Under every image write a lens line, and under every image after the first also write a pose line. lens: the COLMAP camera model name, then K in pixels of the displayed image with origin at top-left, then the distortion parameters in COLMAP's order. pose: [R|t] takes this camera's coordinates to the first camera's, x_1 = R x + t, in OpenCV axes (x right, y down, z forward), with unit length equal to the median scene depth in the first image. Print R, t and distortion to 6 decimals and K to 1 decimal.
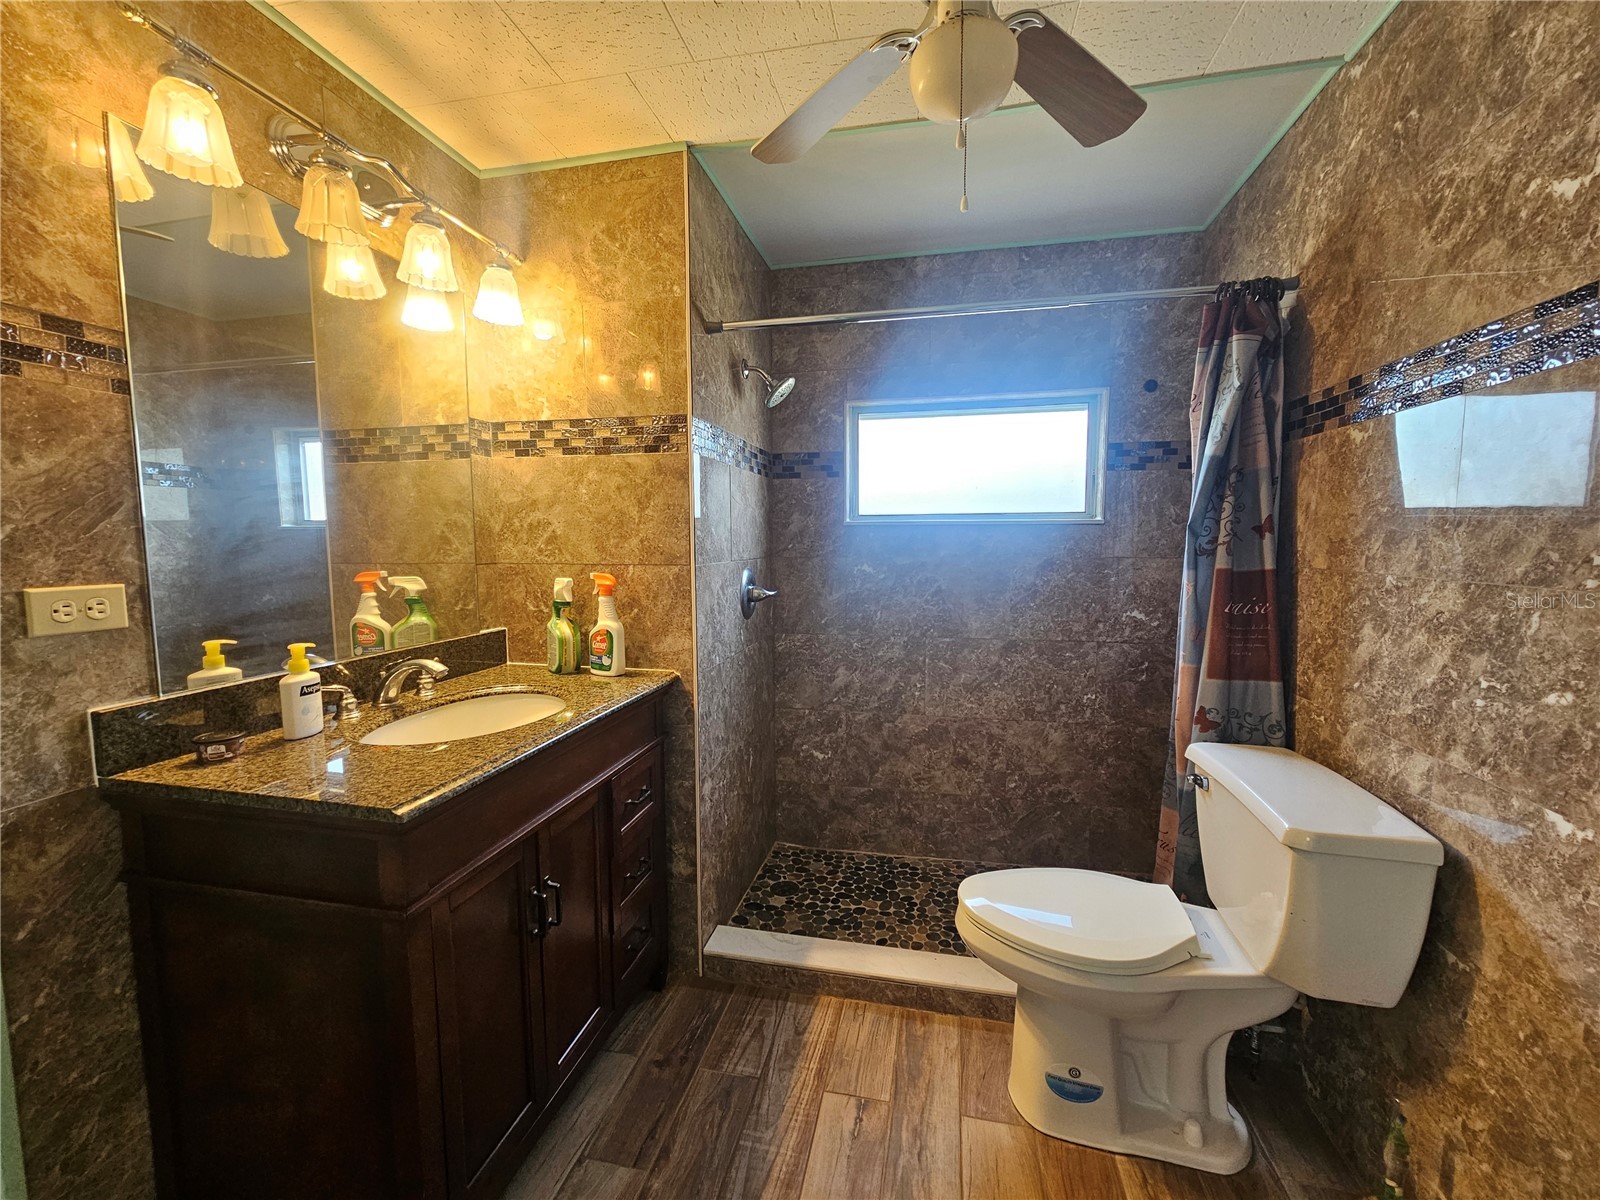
lens RADIAL K [[653.1, 0, 801.9], [0, 653.1, 597.8], [0, 0, 1]] dist [0.000332, -0.000722]
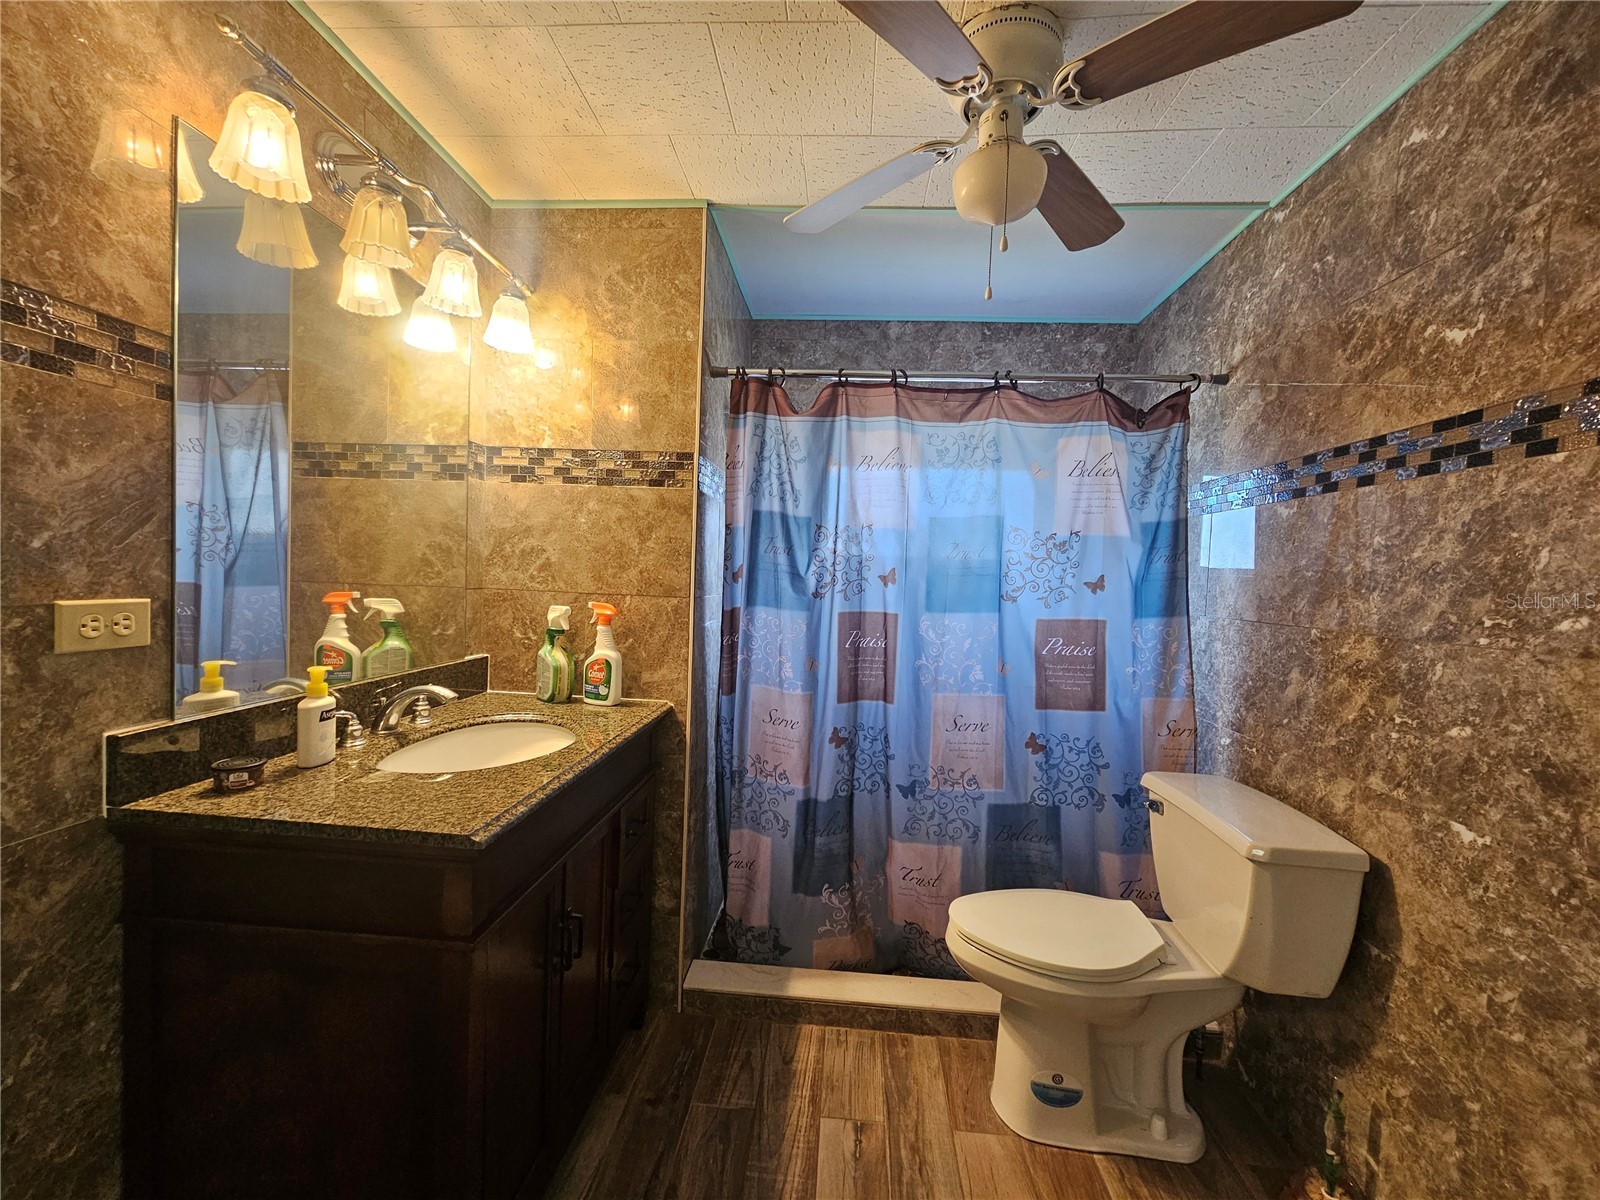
lens RADIAL K [[653.1, 0, 799.3], [0, 653.1, 599.5], [0, 0, 1]] dist [0.000332, -0.000722]
pose [[0.989205, 0.035809, 0.142096, -0.197288], [-0.028621, 0.998221, -0.052310, 0.001775], [-0.143717, 0.047678, 0.988470, -0.050370]]
